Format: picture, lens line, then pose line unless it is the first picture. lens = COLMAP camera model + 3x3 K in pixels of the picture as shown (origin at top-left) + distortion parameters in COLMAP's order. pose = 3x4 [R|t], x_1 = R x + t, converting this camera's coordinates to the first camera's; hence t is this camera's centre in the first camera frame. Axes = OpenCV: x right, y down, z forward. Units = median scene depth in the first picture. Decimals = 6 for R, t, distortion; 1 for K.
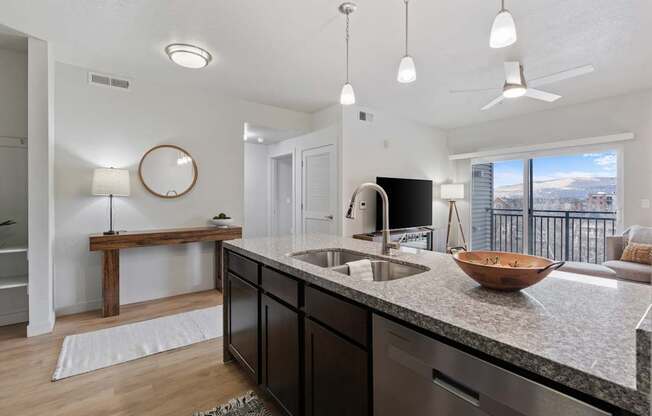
lens RADIAL K [[294.1, 0, 322.4], [0, 294.1, 201.3], [0, 0, 1]] dist [-0.009242, 0.002115]
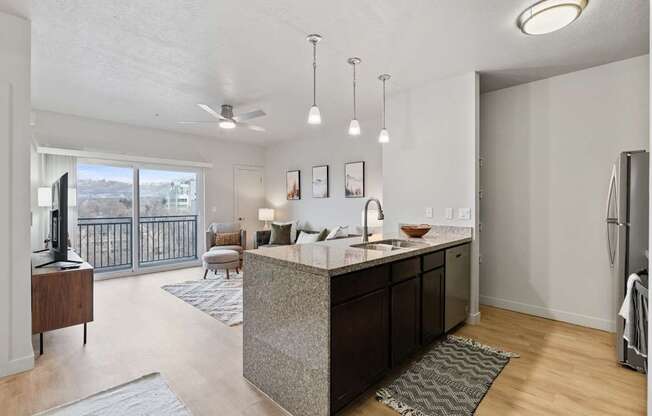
lens RADIAL K [[294.1, 0, 327.3], [0, 294.1, 207.9], [0, 0, 1]] dist [-0.009242, 0.002115]
pose [[-0.162747, -0.009726, 0.986620, -0.428606], [0.011646, 0.999863, 0.011778, -0.007719], [-0.986599, 0.013407, -0.162611, 0.469218]]
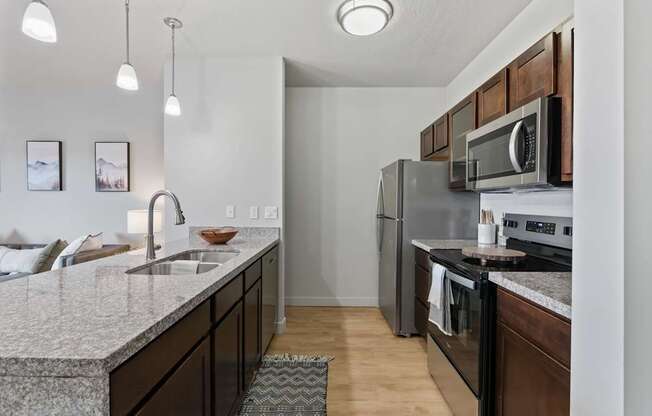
lens RADIAL K [[294.1, 0, 329.5], [0, 294.1, 208.0], [0, 0, 1]] dist [-0.009242, 0.002115]
pose [[-0.796389, -0.011954, 0.604666, -0.297227], [0.002949, 0.999716, 0.023648, -0.006552], [-0.604777, 0.020616, -0.796128, 0.459978]]
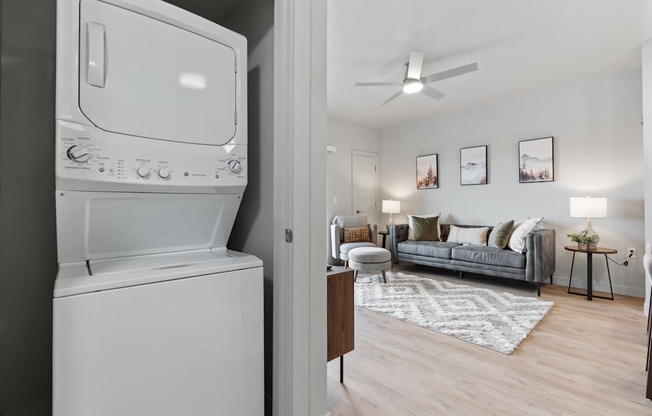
lens RADIAL K [[294.1, 0, 328.8], [0, 294.1, 202.3], [0, 0, 1]] dist [-0.009242, 0.002115]
pose [[-0.100273, 0.009111, 0.994918, -0.203635], [0.015013, 0.999858, -0.007644, 0.020983], [-0.994847, 0.014170, -0.100396, 0.848248]]
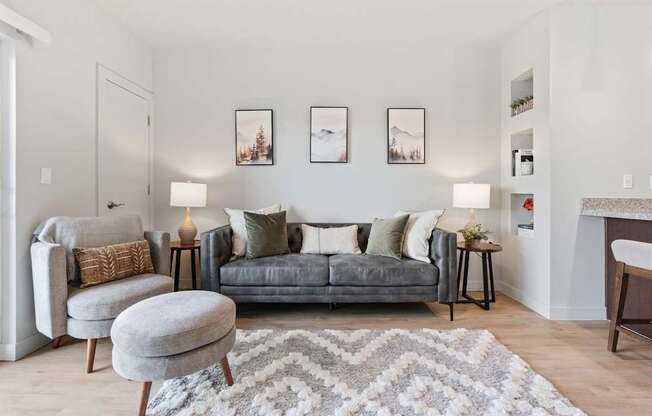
lens RADIAL K [[294.1, 0, 324.1], [0, 294.1, 198.4], [0, 0, 1]] dist [-0.009242, 0.002115]
pose [[-0.794204, -0.007574, 0.607604, 0.278633], [0.003060, 0.999860, 0.016462, 0.030538], [-0.607644, 0.014934, -0.794069, 0.807524]]
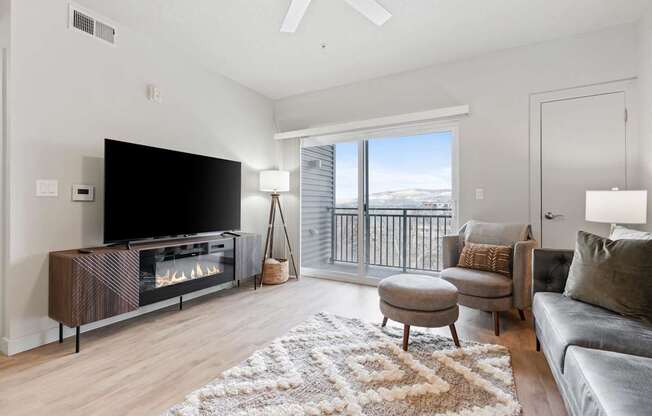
lens RADIAL K [[294.1, 0, 326.9], [0, 294.1, 206.8], [0, 0, 1]] dist [-0.009242, 0.002115]
pose [[0.911762, 0.001173, 0.410717, 0.276293], [0.001119, 0.999985, -0.005341, 0.034351], [-0.410717, 0.005329, 0.911747, 0.308882]]
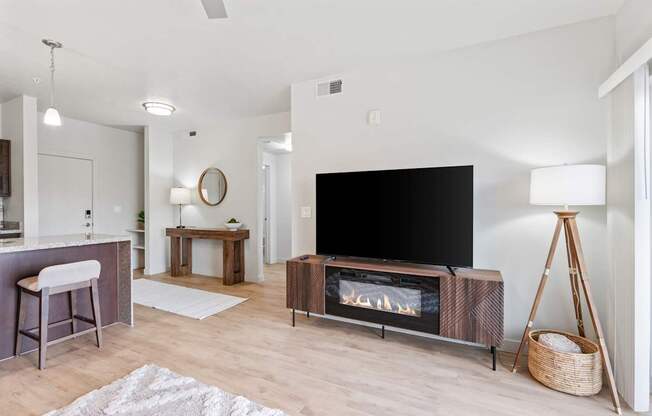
lens RADIAL K [[294.1, 0, 324.1], [0, 294.1, 205.9], [0, 0, 1]] dist [-0.009242, 0.002115]
pose [[0.445743, -0.000608, -0.895161, 0.669619], [-0.009082, 0.999945, -0.005201, -0.004802], [0.895115, 0.010448, 0.445713, 0.598986]]
